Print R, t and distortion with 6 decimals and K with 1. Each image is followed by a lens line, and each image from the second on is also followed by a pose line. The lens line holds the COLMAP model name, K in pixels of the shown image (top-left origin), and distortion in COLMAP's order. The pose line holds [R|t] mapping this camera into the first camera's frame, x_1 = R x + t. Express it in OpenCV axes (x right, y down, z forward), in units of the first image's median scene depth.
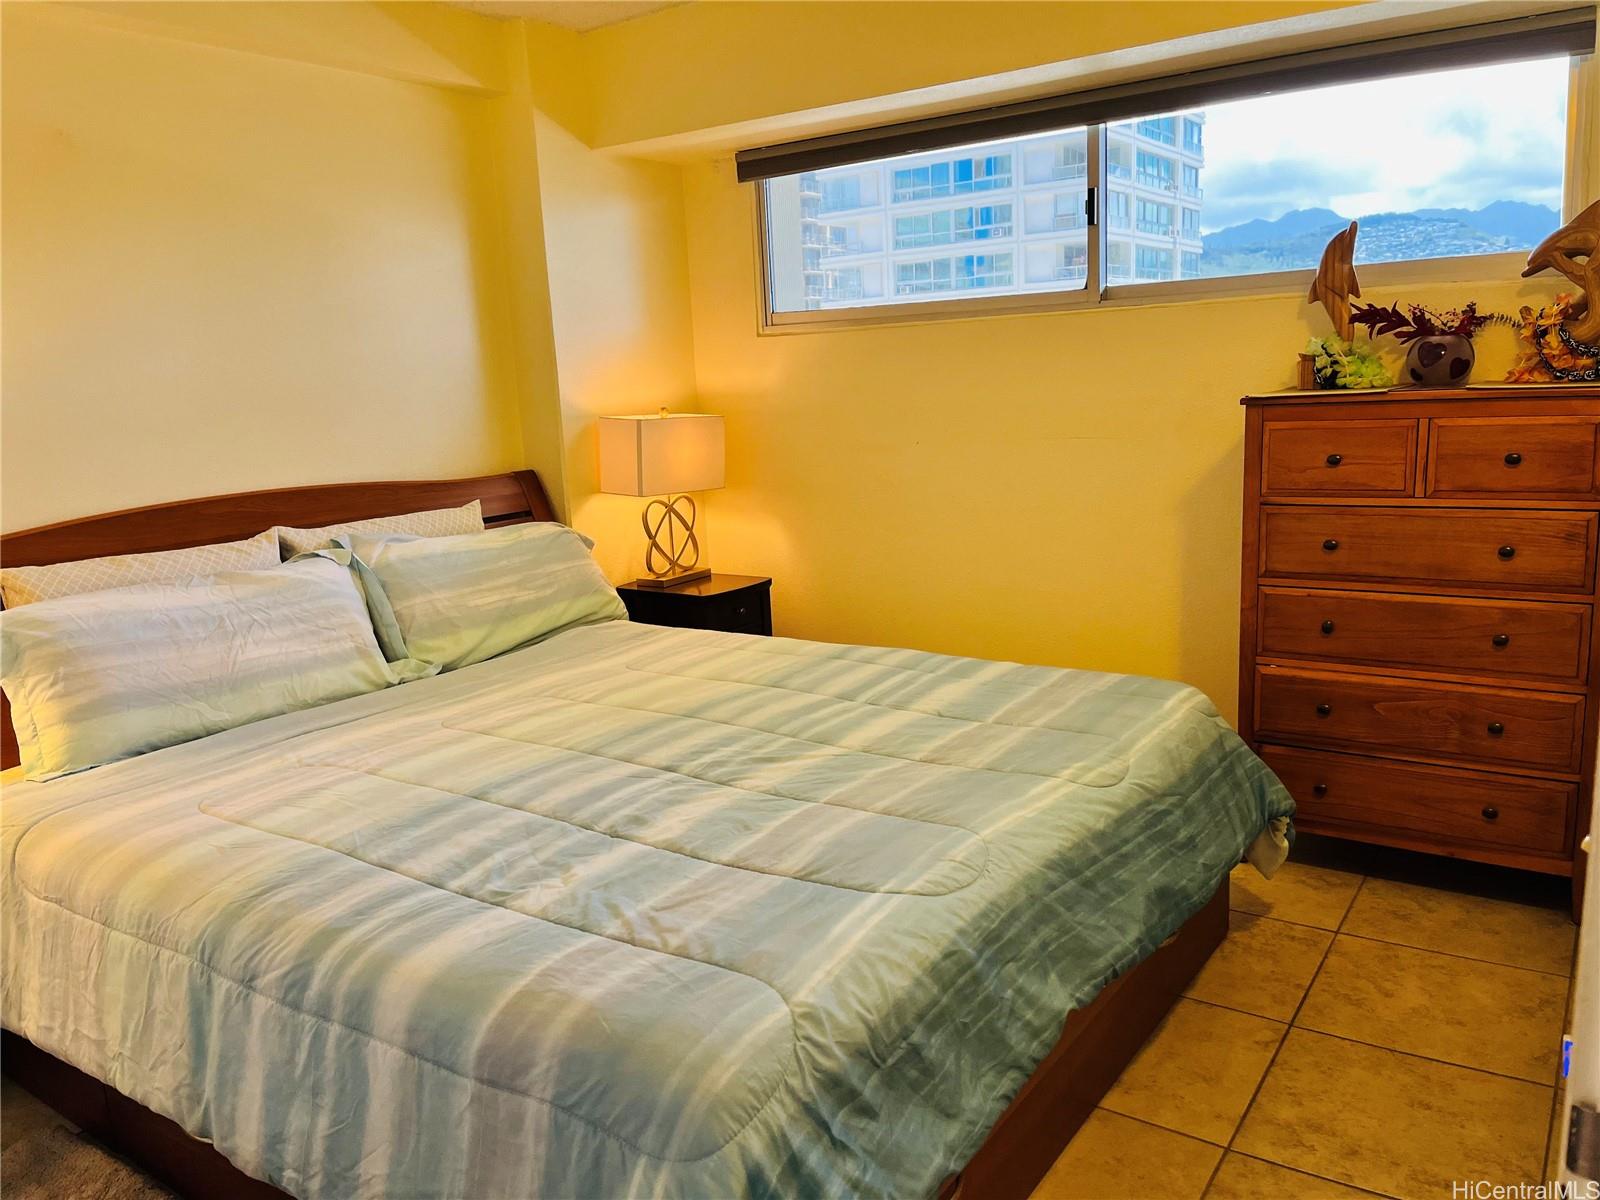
lens RADIAL K [[1221.1, 0, 790.8], [0, 1221.1, 591.5], [0, 0, 1]] dist [0.101244, -0.128205]
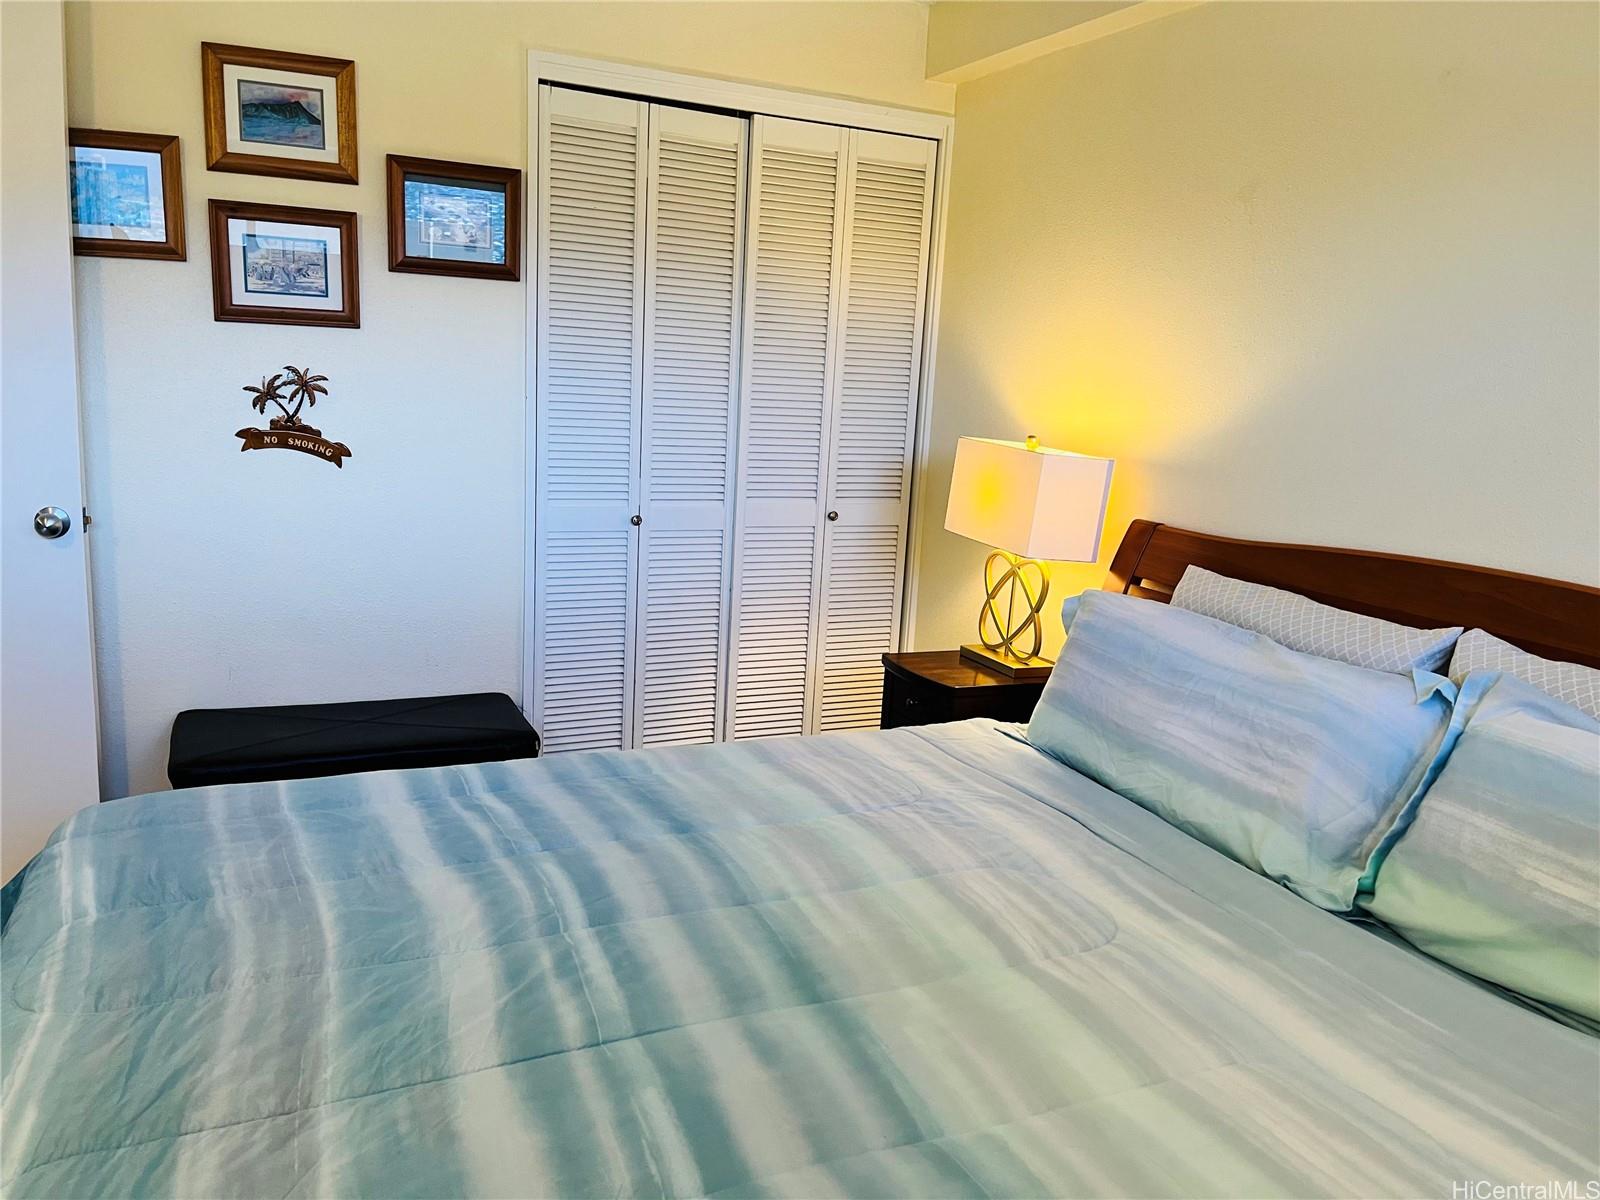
lens RADIAL K [[1221.1, 0, 790.8], [0, 1221.1, 591.5], [0, 0, 1]] dist [0.101244, -0.128205]
pose [[-0.523432, 0.174310, -0.834047, 0.372502], [-0.171478, 0.937274, 0.303500, -0.250156], [0.834634, 0.301883, -0.460709, 1.215780]]
